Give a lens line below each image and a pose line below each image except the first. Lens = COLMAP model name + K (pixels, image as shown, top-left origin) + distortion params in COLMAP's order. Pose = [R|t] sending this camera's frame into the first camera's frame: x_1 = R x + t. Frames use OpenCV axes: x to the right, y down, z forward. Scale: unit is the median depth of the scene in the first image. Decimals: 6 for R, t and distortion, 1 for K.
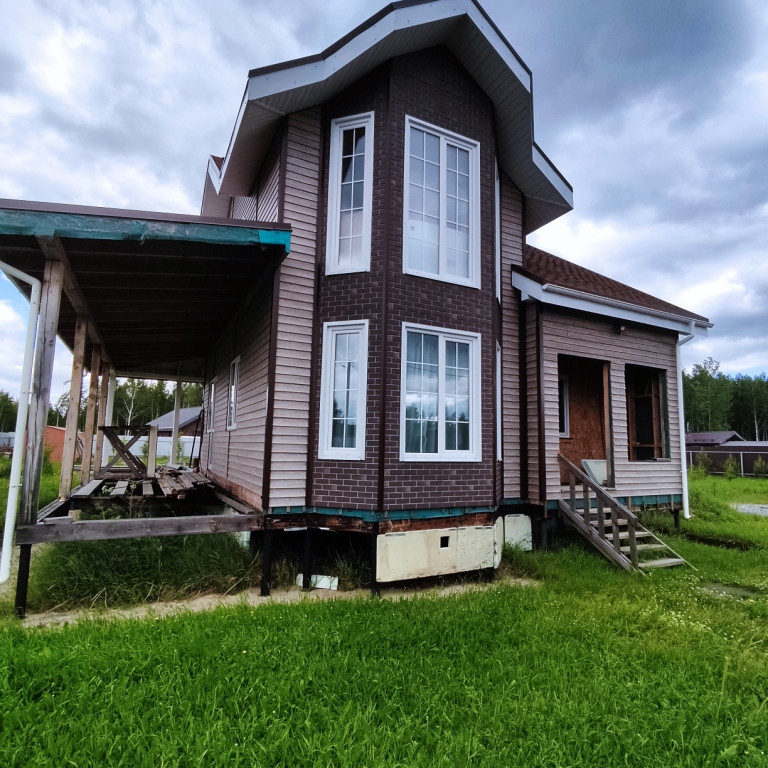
lens RADIAL K [[477.1, 0, 387.9], [0, 477.1, 385.3], [0, 0, 1]] dist [-0.006438, 0.002743]
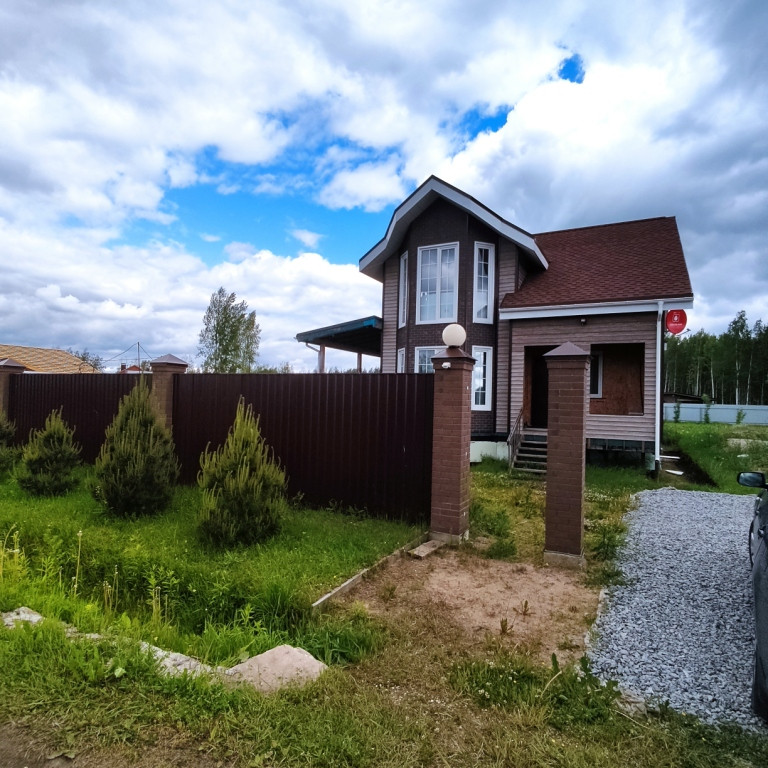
lens RADIAL K [[477.1, 0, 387.9], [0, 477.1, 385.3], [0, 0, 1]] dist [-0.006438, 0.002743]
pose [[0.572833, -0.034111, -0.818962, 1.702635], [0.090664, 0.995640, 0.021946, -0.014818], [0.814643, -0.086822, 0.573428, -0.385872]]
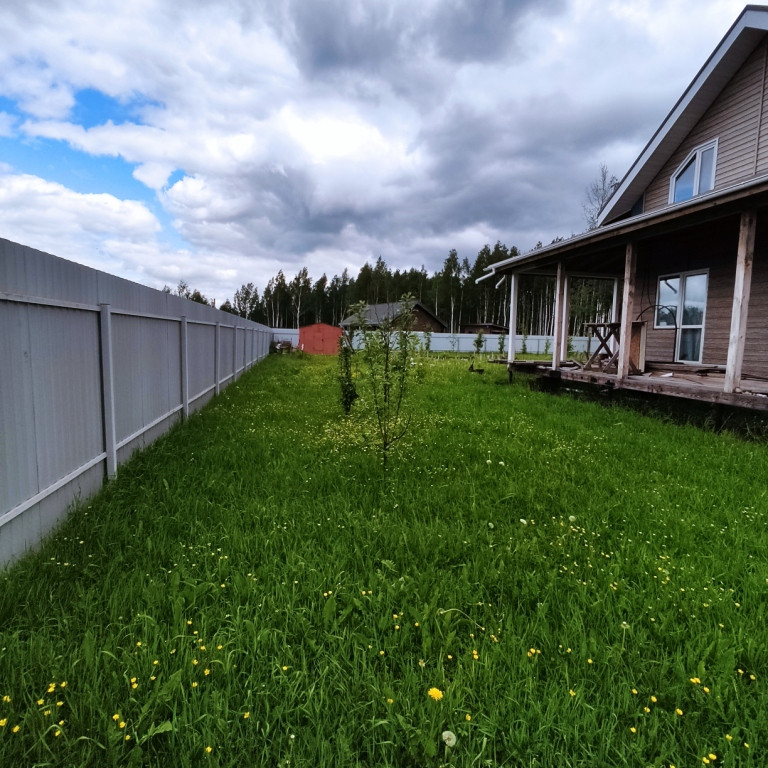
lens RADIAL K [[474.5, 0, 384.0], [0, 474.5, 384.0], [0, 0, 1]] dist [-0.022060, 0.003961]
pose [[0.968421, 0.020483, -0.248476, -1.263341], [0.033635, 0.976775, 0.211611, -0.031802], [0.247040, -0.213286, 0.945241, -0.183418]]
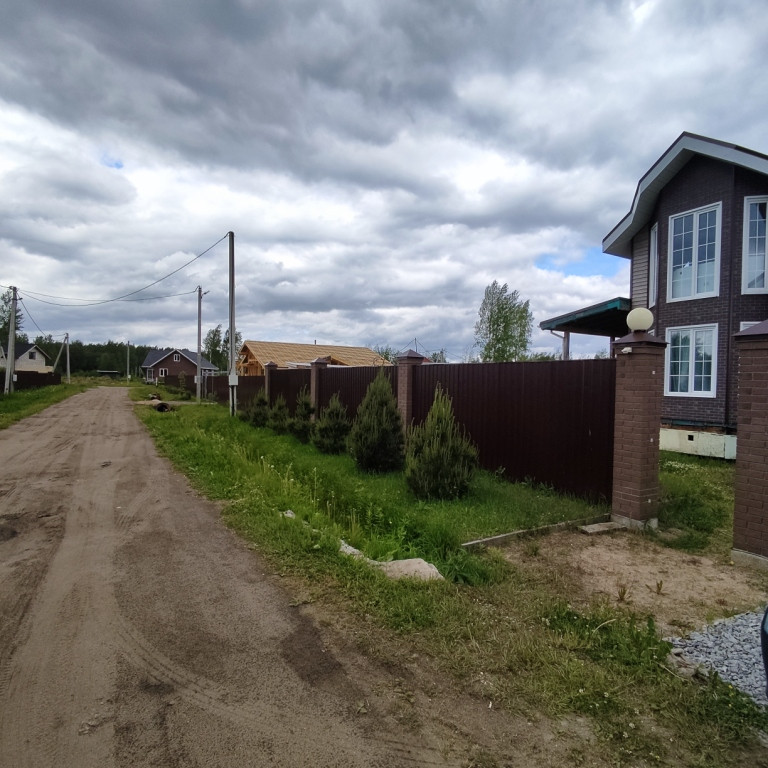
lens RADIAL K [[477.1, 0, 387.9], [0, 477.1, 385.3], [0, 0, 1]] dist [-0.006438, 0.002743]
pose [[0.032571, -0.013776, -0.999374, 1.920655], [0.105331, 0.994384, -0.010274, 0.005438], [0.993904, -0.104930, 0.033839, -0.257380]]
